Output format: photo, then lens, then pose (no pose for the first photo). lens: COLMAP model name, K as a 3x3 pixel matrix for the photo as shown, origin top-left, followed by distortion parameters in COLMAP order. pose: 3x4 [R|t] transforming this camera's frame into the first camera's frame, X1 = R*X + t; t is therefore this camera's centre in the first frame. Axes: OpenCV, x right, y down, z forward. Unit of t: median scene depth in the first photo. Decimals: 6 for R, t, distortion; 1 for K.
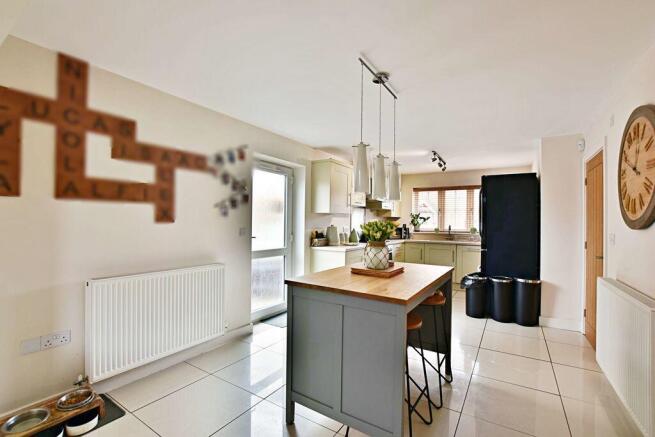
lens RADIAL K [[294.7, 0, 327.5], [0, 294.7, 218.5], [0, 0, 1]] dist [-0.015541, 0.000026]
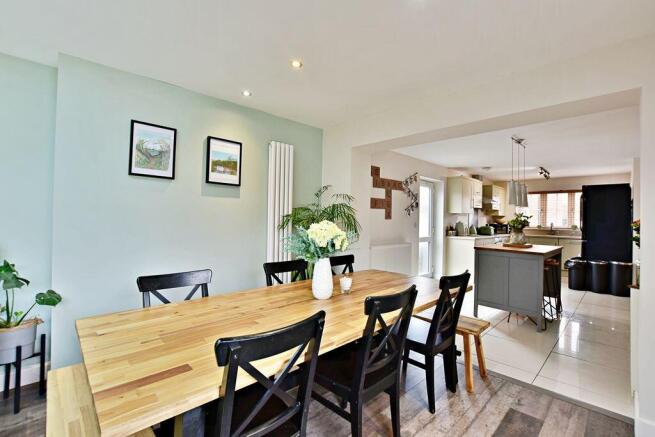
lens RADIAL K [[294.7, 0, 327.5], [0, 294.7, 218.5], [0, 0, 1]] dist [-0.015541, 0.000026]
pose [[0.972674, 0.006493, -0.232085, -0.289661], [-0.004347, 0.999943, 0.009759, -0.003469], [0.232135, -0.008483, 0.972646, -0.546609]]
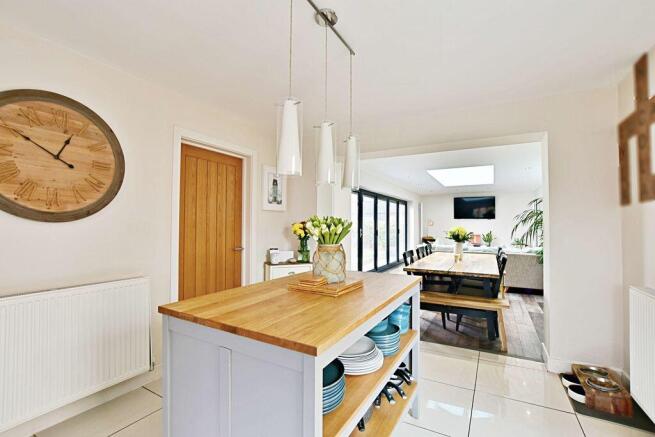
lens RADIAL K [[294.7, 0, 327.5], [0, 294.7, 218.5], [0, 0, 1]] dist [-0.015541, 0.000026]
pose [[-0.999257, -0.013268, -0.036199, 0.101232], [-0.011968, 0.999283, -0.035909, 0.020226], [0.036650, -0.035449, -0.998699, 0.859745]]
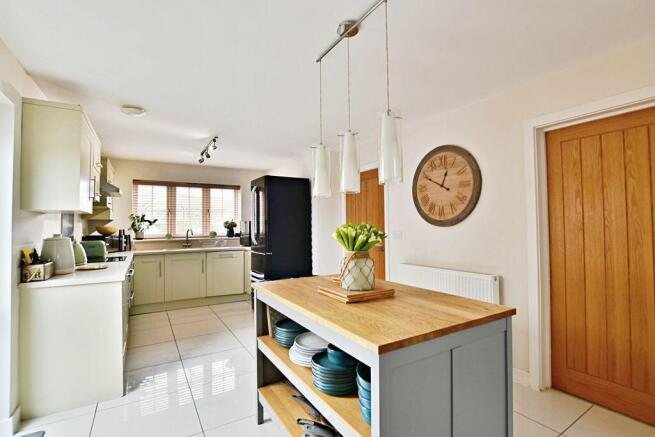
lens RADIAL K [[311.2, 0, 327.5], [0, 311.2, 218.5], [0, 0, 1]] dist [-0.002992, -0.000427]
pose [[0.449046, 0.002659, 0.893505, -0.270604], [0.006296, 0.999961, -0.006139, 0.000029], [-0.893486, 0.008382, 0.449012, 0.357416]]
